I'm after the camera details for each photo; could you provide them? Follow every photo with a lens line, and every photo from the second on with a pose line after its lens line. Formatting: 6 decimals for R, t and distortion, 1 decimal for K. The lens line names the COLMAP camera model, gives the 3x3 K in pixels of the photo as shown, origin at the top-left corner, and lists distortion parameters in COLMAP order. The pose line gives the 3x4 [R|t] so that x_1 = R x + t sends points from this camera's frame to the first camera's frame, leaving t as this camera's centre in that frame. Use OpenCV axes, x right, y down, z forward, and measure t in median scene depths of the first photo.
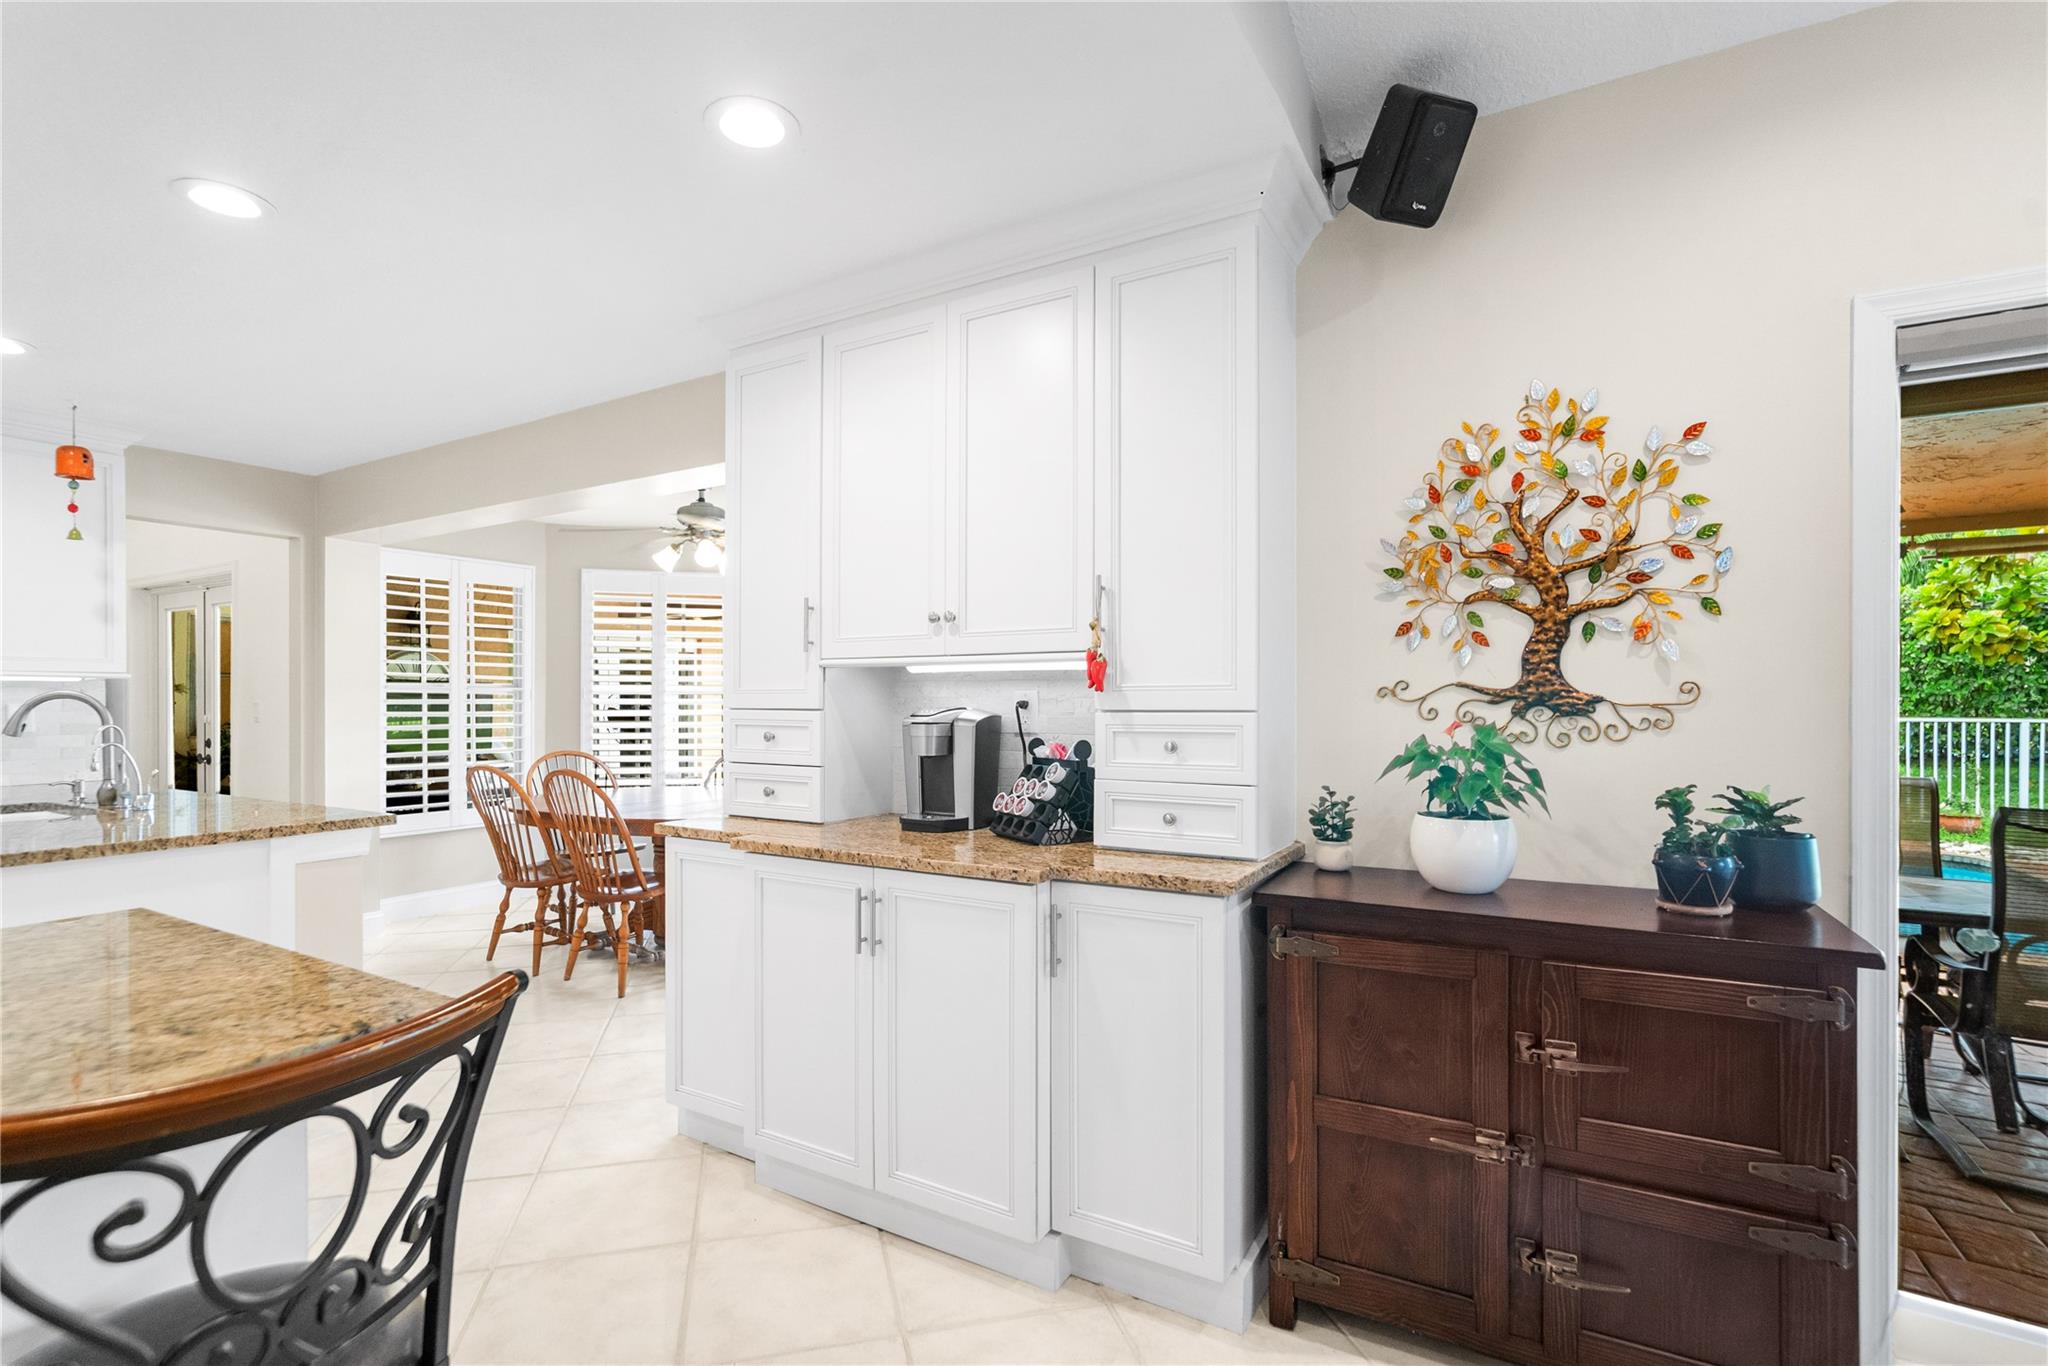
lens RADIAL K [[931.4, 0, 1010.2], [0, 931.4, 700.2], [0, 0, 1]] dist [-0.016425, 0.001915]
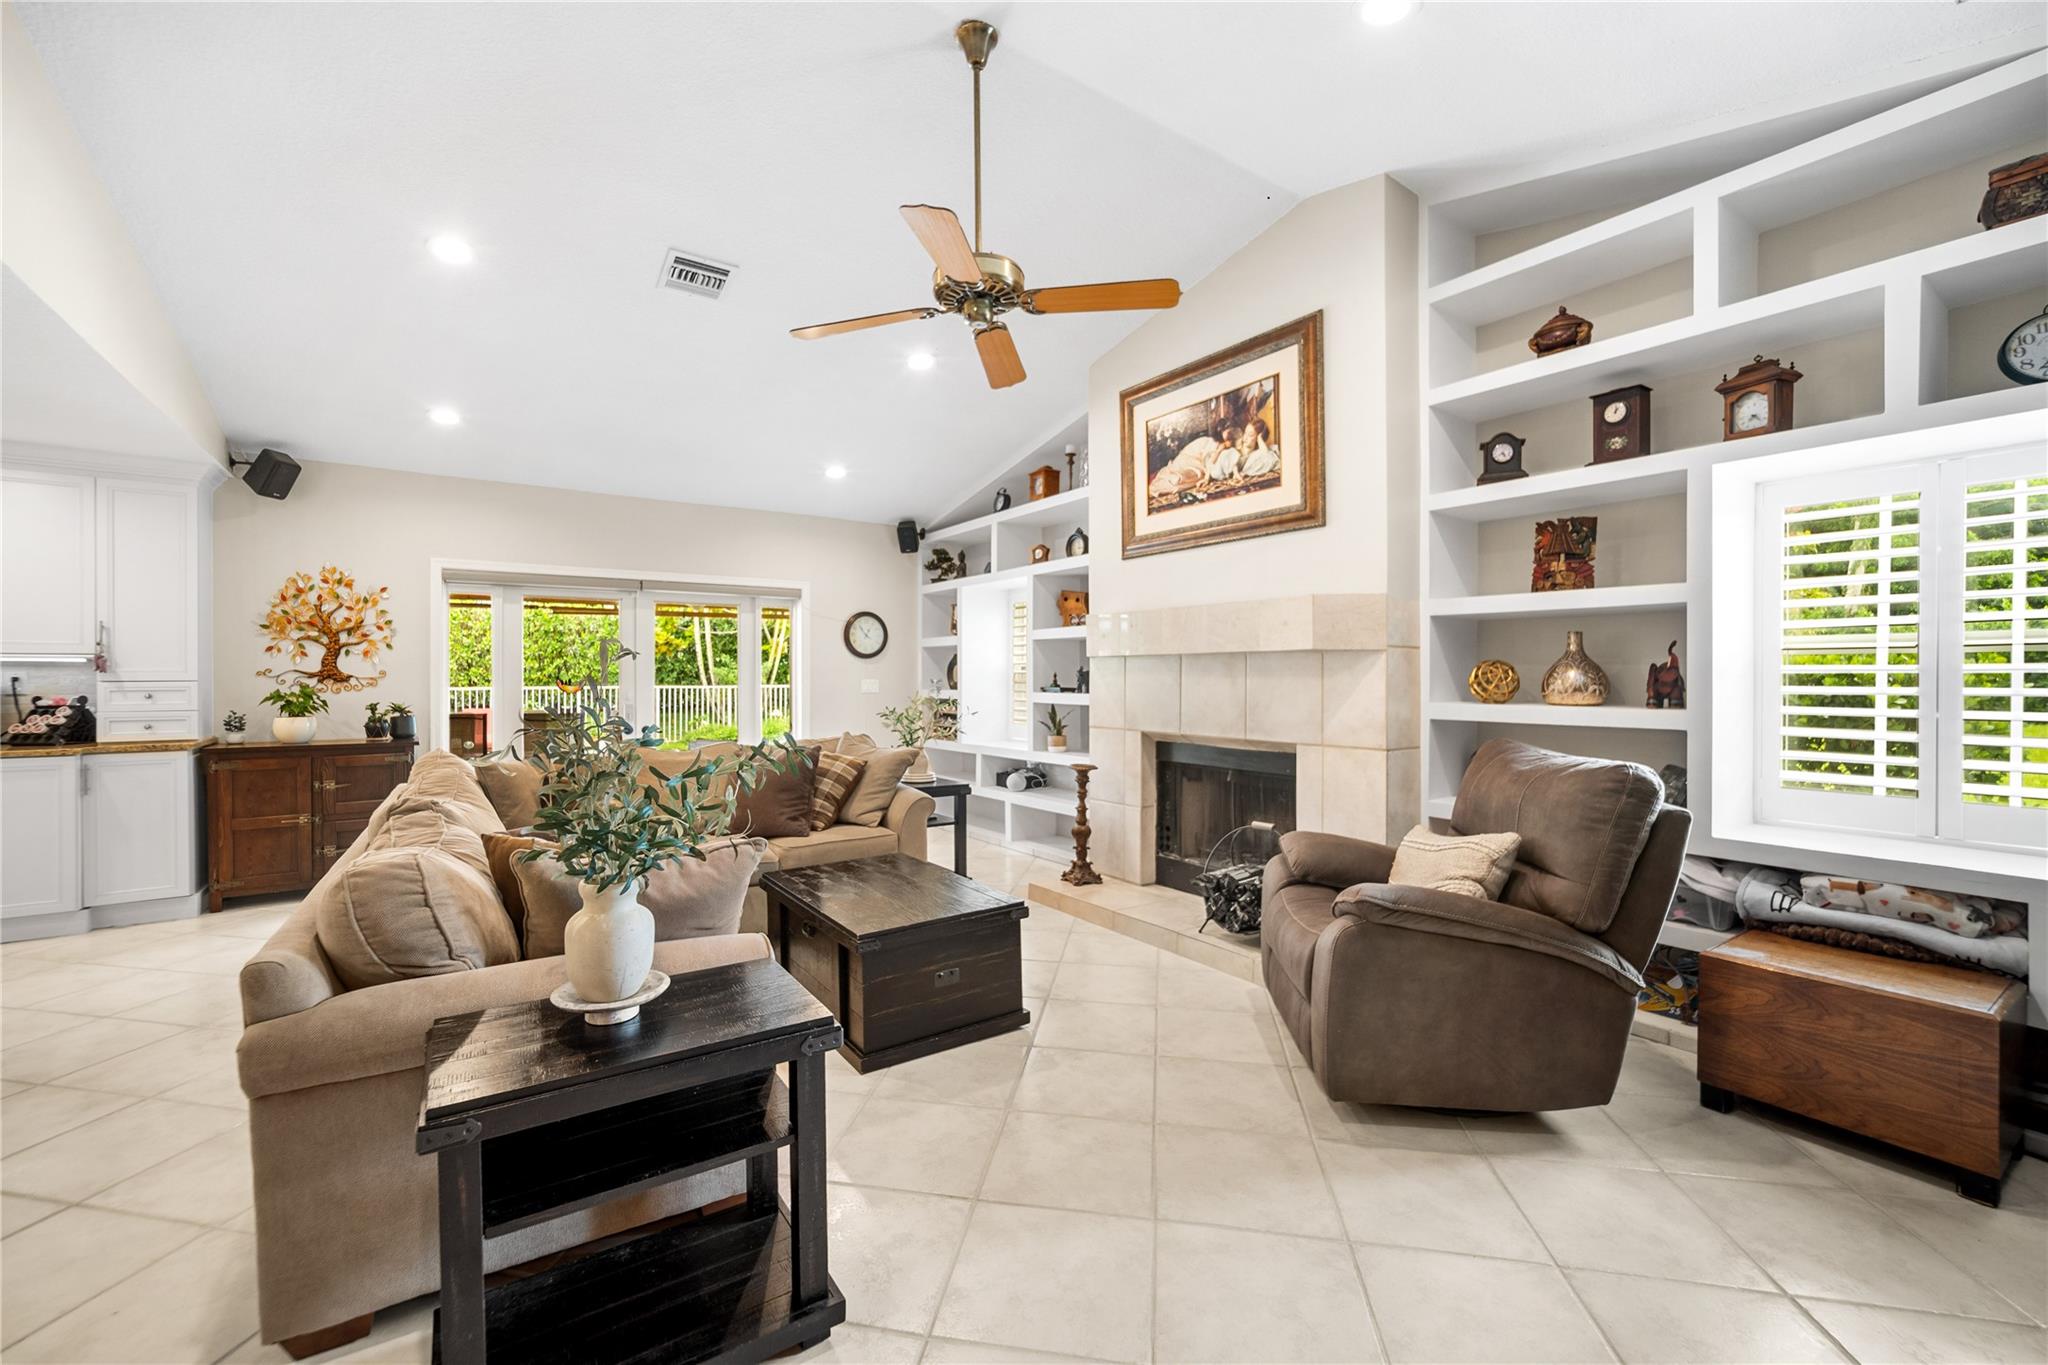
lens RADIAL K [[832.8, 0, 984.6], [0, 832.8, 678.8], [0, 0, 1]] dist [0.000307, 0.003078]
pose [[0.438949, -0.003929, 0.898504, -0.825180], [0.001197, 0.999992, 0.003788, -0.000185], [-0.898511, -0.000587, 0.438950, -1.892223]]
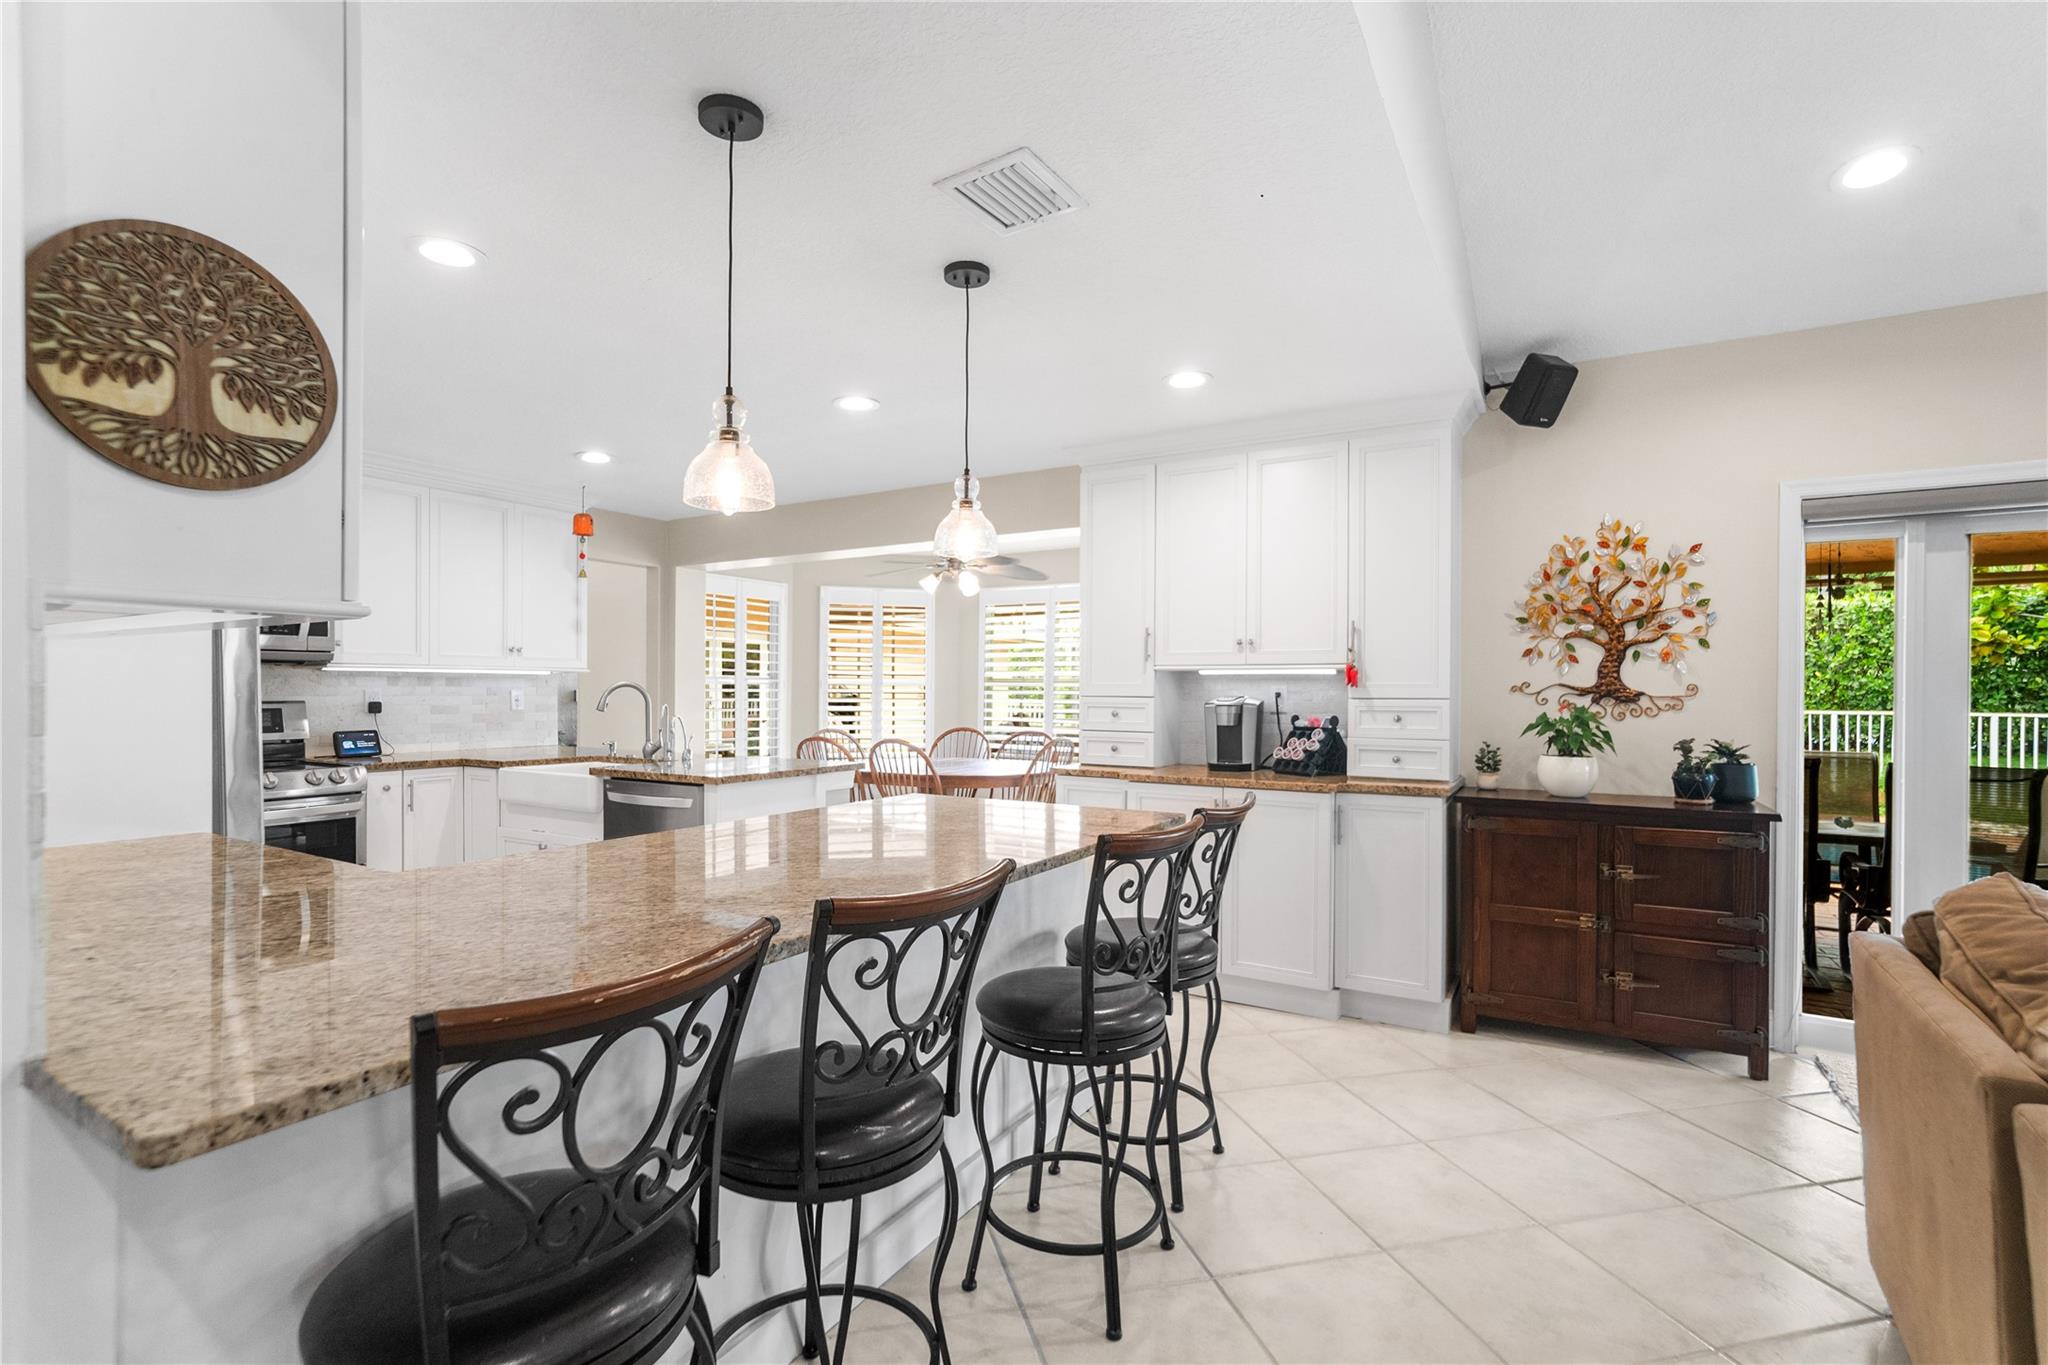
lens RADIAL K [[931.4, 0, 1010.6], [0, 931.4, 693.7], [0, 0, 1]] dist [-0.016425, 0.001915]
pose [[0.999917, 0.005691, -0.011551, -0.558491], [-0.005663, 0.999981, 0.002390, 0.001926], [0.011565, -0.002325, 0.999930, -0.795847]]
